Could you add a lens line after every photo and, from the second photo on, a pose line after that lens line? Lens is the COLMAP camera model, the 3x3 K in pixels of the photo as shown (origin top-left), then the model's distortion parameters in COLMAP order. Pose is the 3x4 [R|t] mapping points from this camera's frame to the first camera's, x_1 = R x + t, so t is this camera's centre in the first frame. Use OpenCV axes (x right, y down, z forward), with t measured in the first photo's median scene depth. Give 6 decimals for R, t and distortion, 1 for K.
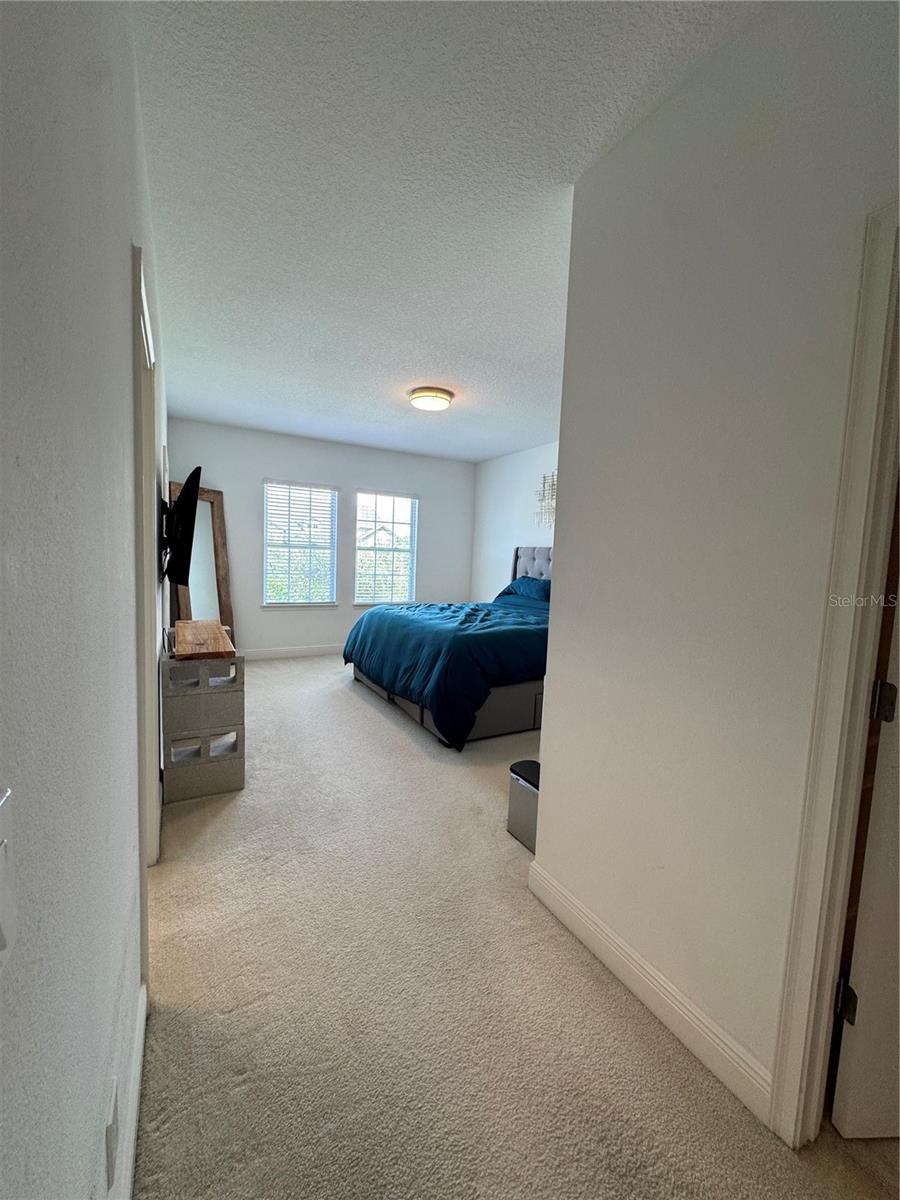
lens RADIAL K [[478.2, 0, 451.4], [0, 478.2, 597.1], [0, 0, 1]] dist [-0.001709, 0.000419]
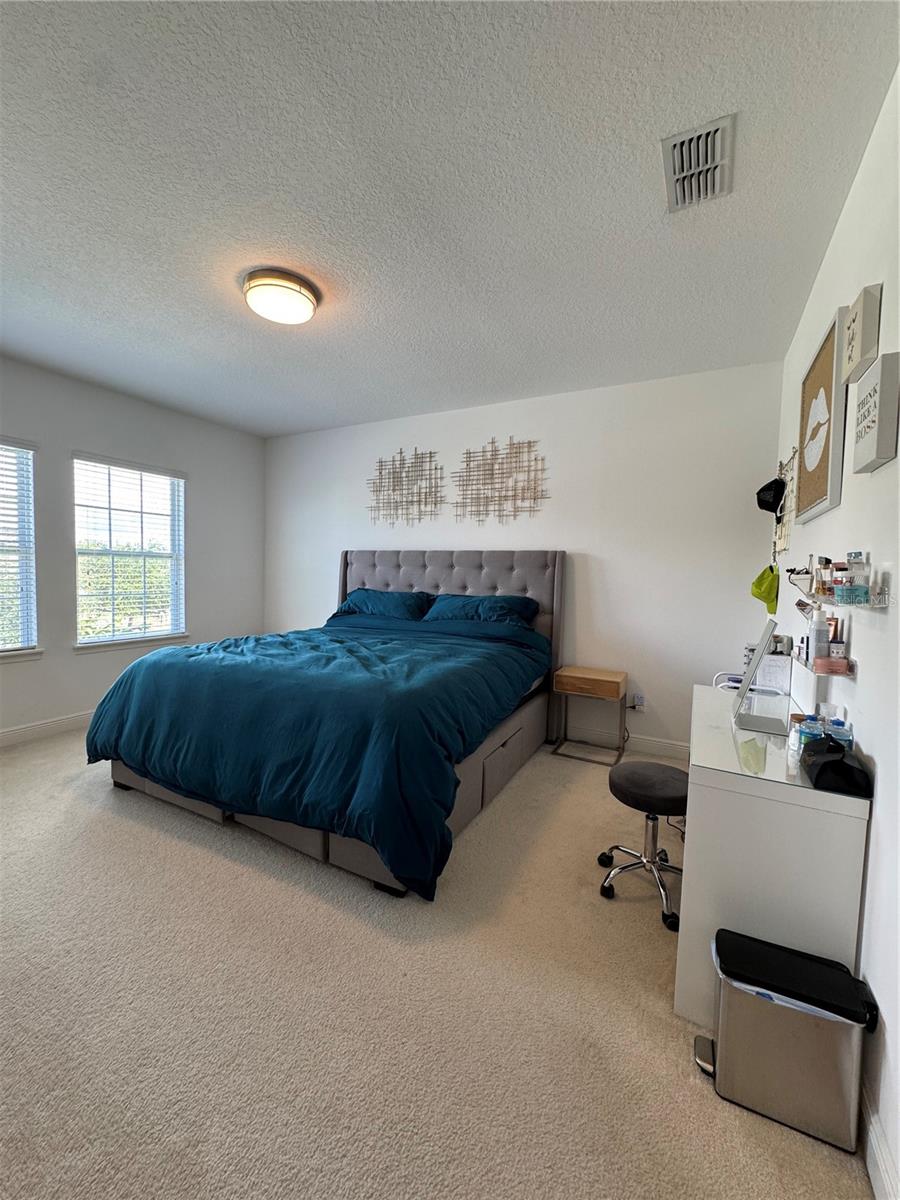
lens RADIAL K [[478.2, 0, 457.4], [0, 478.2, 599.7], [0, 0, 1]] dist [-0.001709, 0.000419]
pose [[0.837376, -0.050064, 0.544329, -0.161234], [0.055777, 0.998425, 0.006023, -0.025244], [-0.543774, 0.025317, 0.838850, 0.316073]]
